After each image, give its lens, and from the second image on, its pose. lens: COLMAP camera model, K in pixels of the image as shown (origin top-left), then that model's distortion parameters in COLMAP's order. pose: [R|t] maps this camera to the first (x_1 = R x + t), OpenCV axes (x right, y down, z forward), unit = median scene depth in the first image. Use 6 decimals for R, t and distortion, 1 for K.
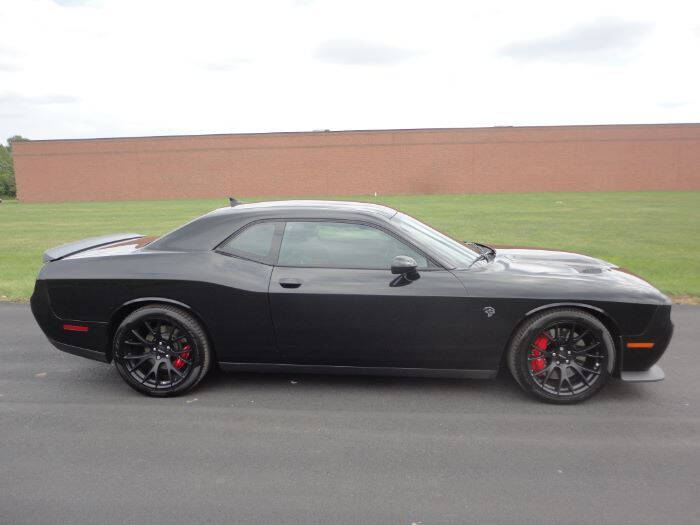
lens RADIAL K [[516.9, 0, 349.3], [0, 516.9, 262.8], [0, 0, 1]] dist [-0.015097, 0.008276]
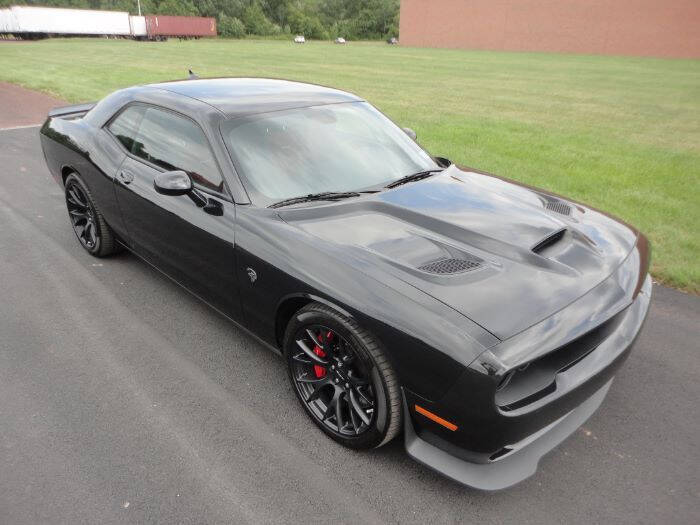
lens RADIAL K [[516.9, 0, 351.6], [0, 516.9, 259.6], [0, 0, 1]] dist [-0.015097, 0.008276]
pose [[0.752230, 0.297618, -0.587855, 0.747392], [-0.132254, 0.942218, 0.307789, -0.154106], [0.645491, -0.153782, 0.748126, 0.533212]]
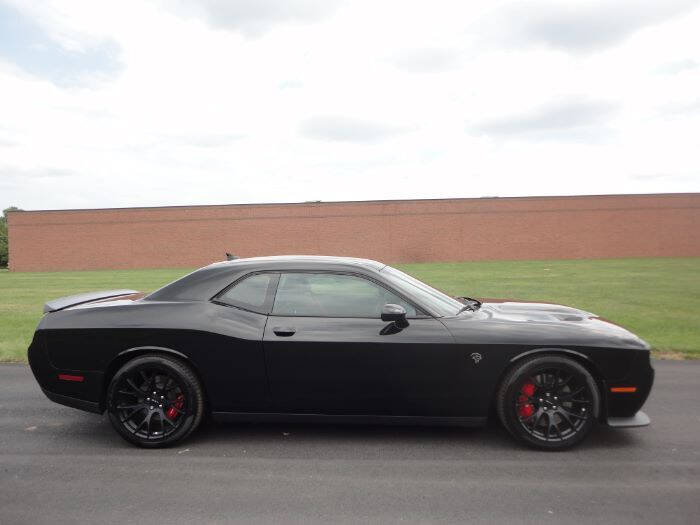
lens RADIAL K [[516.9, 0, 350.4], [0, 516.9, 258.1], [0, 0, 1]] dist [-0.015097, 0.008276]
pose [[0.999819, -0.003085, 0.018785, -0.000207], [0.005741, 0.989702, -0.143028, 0.041686], [-0.018150, 0.143110, 0.989540, -0.046095]]
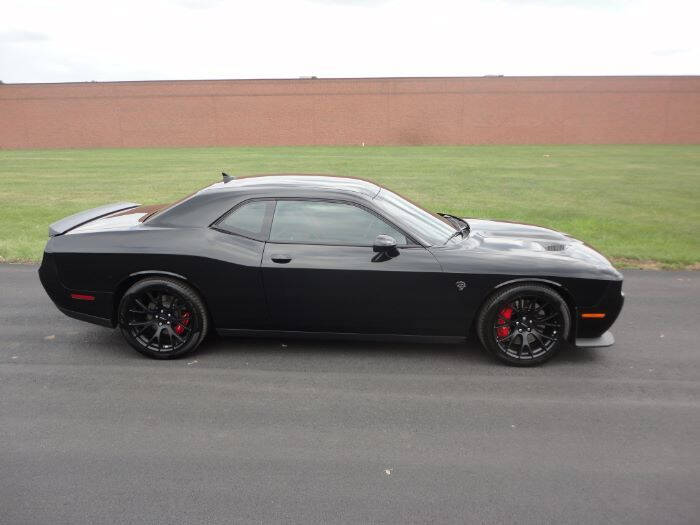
lens RADIAL K [[516.9, 0, 351.2], [0, 516.9, 267.3], [0, 0, 1]] dist [-0.015097, 0.008276]
pose [[0.999540, 0.006271, 0.029675, 0.001831], [-0.009412, 0.994224, 0.106912, -0.058252], [-0.028833, -0.107142, 0.993826, -0.089842]]
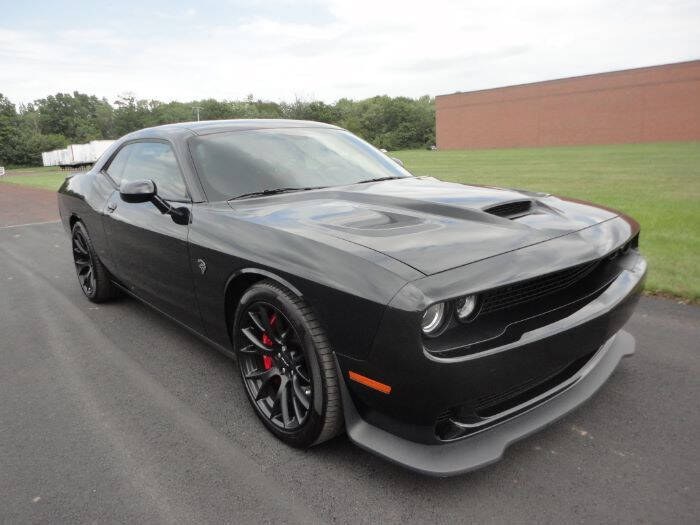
lens RADIAL K [[516.9, 0, 350.6], [0, 516.9, 255.9], [0, 0, 1]] dist [-0.015097, 0.008276]
pose [[0.693410, 0.131683, -0.708408, 0.850570], [-0.072490, 0.990919, 0.113243, -0.010705], [0.716887, -0.027171, 0.696659, 0.630902]]
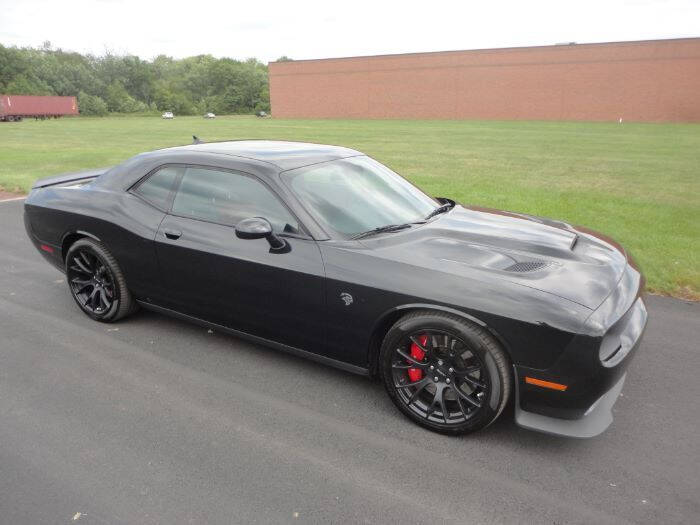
lens RADIAL K [[516.9, 0, 352.1], [0, 516.9, 258.8], [0, 0, 1]] dist [-0.015097, 0.008276]
pose [[0.894646, 0.141714, -0.423706, 0.582167], [-0.080030, 0.983854, 0.160081, -0.092509], [0.439550, -0.109306, 0.891542, 0.276401]]
